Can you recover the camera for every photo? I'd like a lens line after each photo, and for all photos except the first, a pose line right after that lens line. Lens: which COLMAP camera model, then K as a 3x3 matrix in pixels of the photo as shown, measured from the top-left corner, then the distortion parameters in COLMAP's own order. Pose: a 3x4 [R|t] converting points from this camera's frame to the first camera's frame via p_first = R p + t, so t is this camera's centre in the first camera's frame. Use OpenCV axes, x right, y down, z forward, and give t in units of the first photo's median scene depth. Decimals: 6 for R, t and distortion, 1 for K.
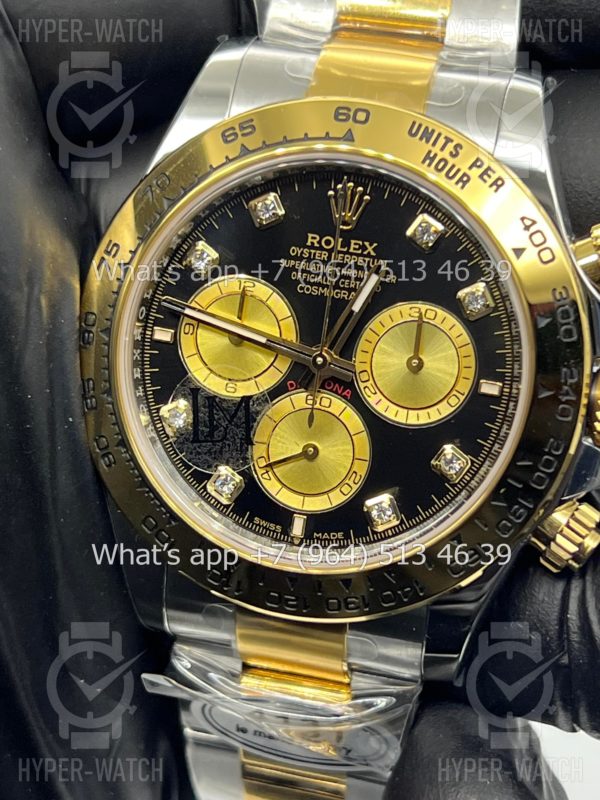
lens RADIAL K [[1905.8, 0, 300.0], [0, 1905.8, 400.0], [0, 0, 1]] dist [0.272807, -1.032662]
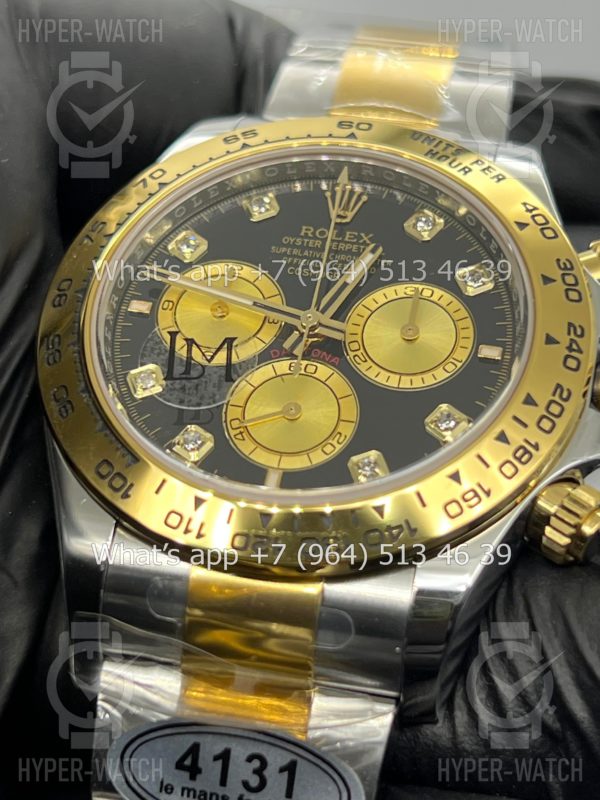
lens RADIAL K [[1905.8, 0, 300.0], [0, 1905.8, 400.0], [0, 0, 1]] dist [0.272807, -1.032662]
pose [[0.990744, 0.115615, 0.071132, -0.056389], [-0.052291, 0.808628, -0.585992, 0.560068], [-0.125269, 0.576848, 0.807189, 0.263836]]
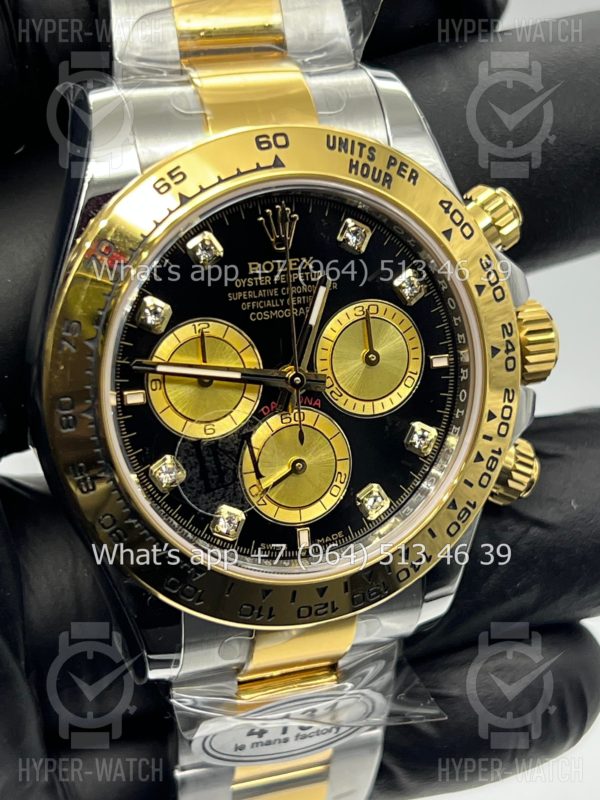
lens RADIAL K [[1905.8, 0, 300.0], [0, 1905.8, 400.0], [0, 0, 1]] dist [0.272807, -1.032662]
pose [[0.826103, -0.280229, 0.488902, -0.493443], [0.237366, 0.959907, 0.149119, -0.163026], [-0.511088, -0.007139, 0.859499, 0.110721]]
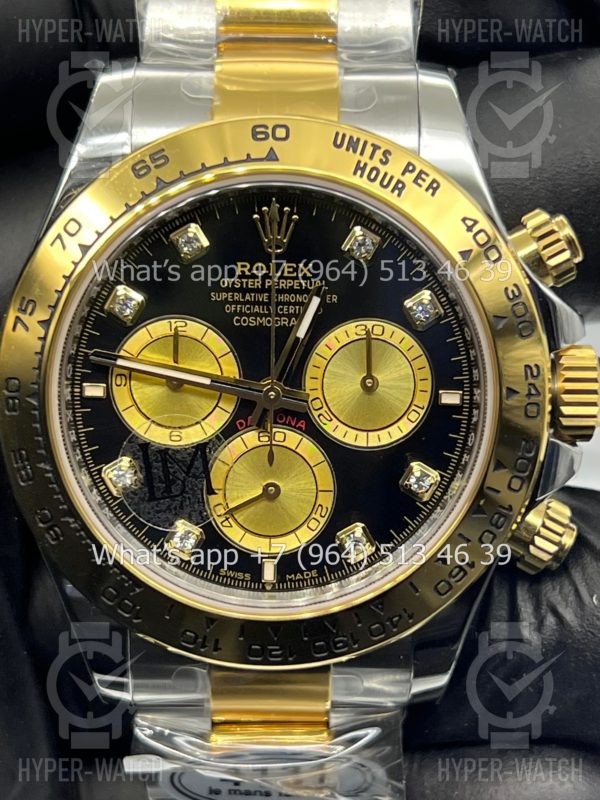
lens RADIAL K [[1905.8, 0, 300.0], [0, 1905.8, 400.0], [0, 0, 1]] dist [0.272807, -1.032662]
pose [[0.969085, -0.144845, 0.199736, -0.164059], [0.140864, 0.989442, 0.034074, -0.048012], [-0.202563, -0.004885, 0.979257, 0.072977]]
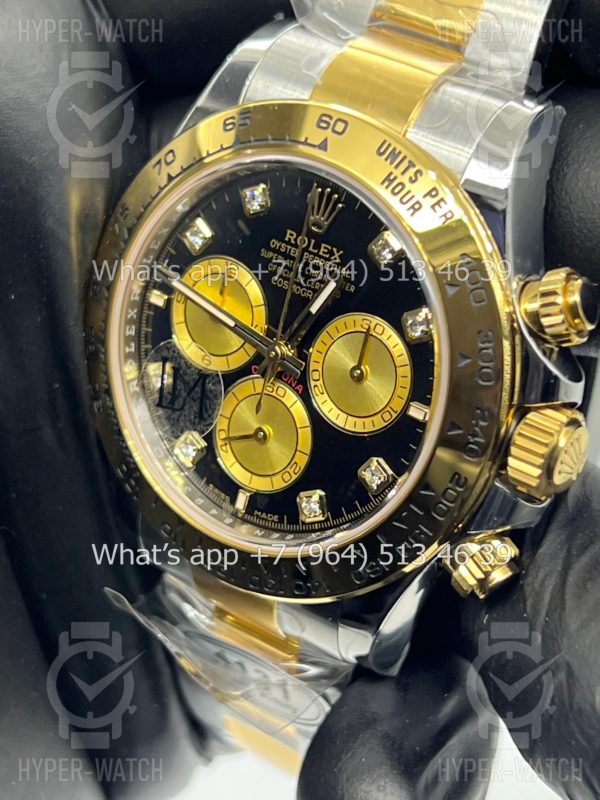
lens RADIAL K [[1905.8, 0, 300.0], [0, 1905.8, 400.0], [0, 0, 1]] dist [0.272807, -1.032662]
pose [[0.923193, 0.191472, -0.333245, 0.374210], [-0.147659, 0.977223, 0.152420, -0.156154], [0.354839, -0.091507, 0.930438, 0.032638]]
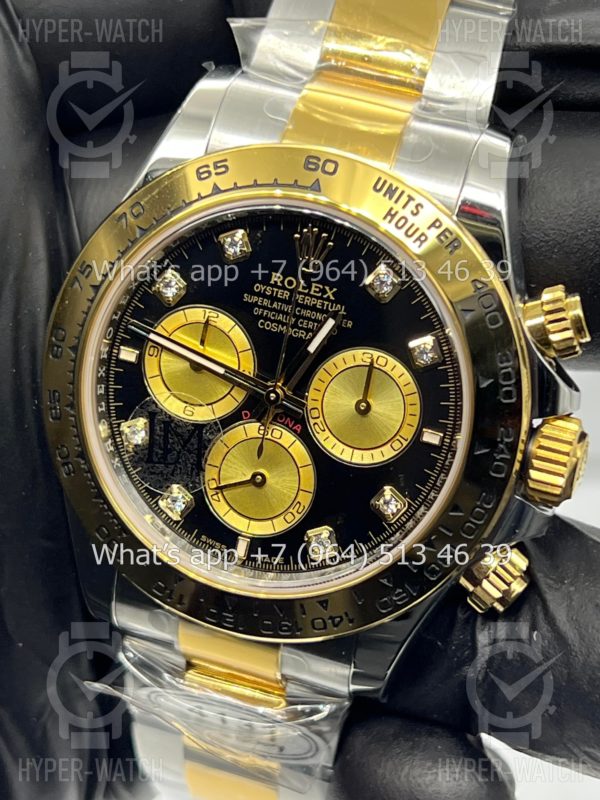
lens RADIAL K [[1905.8, 0, 300.0], [0, 1905.8, 400.0], [0, 0, 1]] dist [0.272807, -1.032662]
pose [[0.996017, 0.082839, -0.032974, 0.059648], [-0.079668, 0.992927, 0.088030, -0.111364], [0.040033, -0.085053, 0.995572, -0.041306]]
